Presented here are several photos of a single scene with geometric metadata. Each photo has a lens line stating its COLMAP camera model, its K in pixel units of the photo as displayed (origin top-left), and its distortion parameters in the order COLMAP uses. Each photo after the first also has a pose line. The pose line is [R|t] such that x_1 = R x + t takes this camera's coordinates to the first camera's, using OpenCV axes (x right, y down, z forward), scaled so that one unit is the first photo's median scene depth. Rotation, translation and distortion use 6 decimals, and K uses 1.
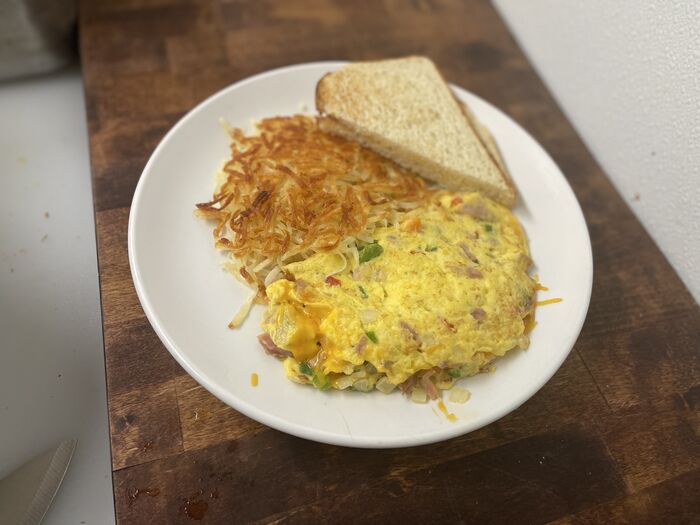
lens RADIAL K [[529.6, 0, 350.9], [0, 529.6, 266.7], [0, 0, 1]] dist [0.079875, -0.129109]
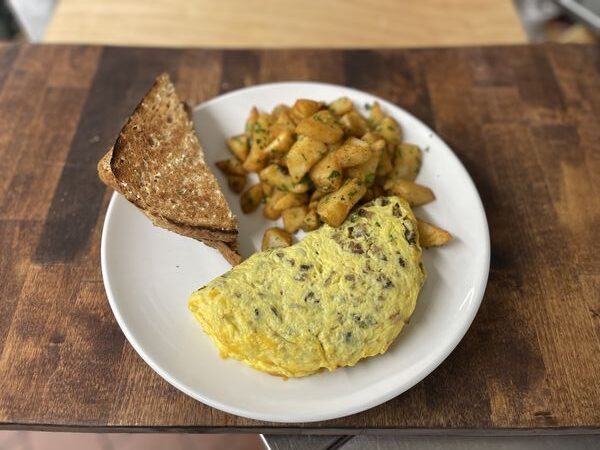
lens RADIAL K [[453.9, 0, 300.7], [0, 453.9, 228.6], [0, 0, 1]] dist [0.079875, -0.129109]
pose [[-0.293352, 0.770973, -0.565283, 0.892448], [-0.824783, 0.094885, 0.557431, -0.837250], [0.483401, 0.629759, 0.608051, 0.510168]]
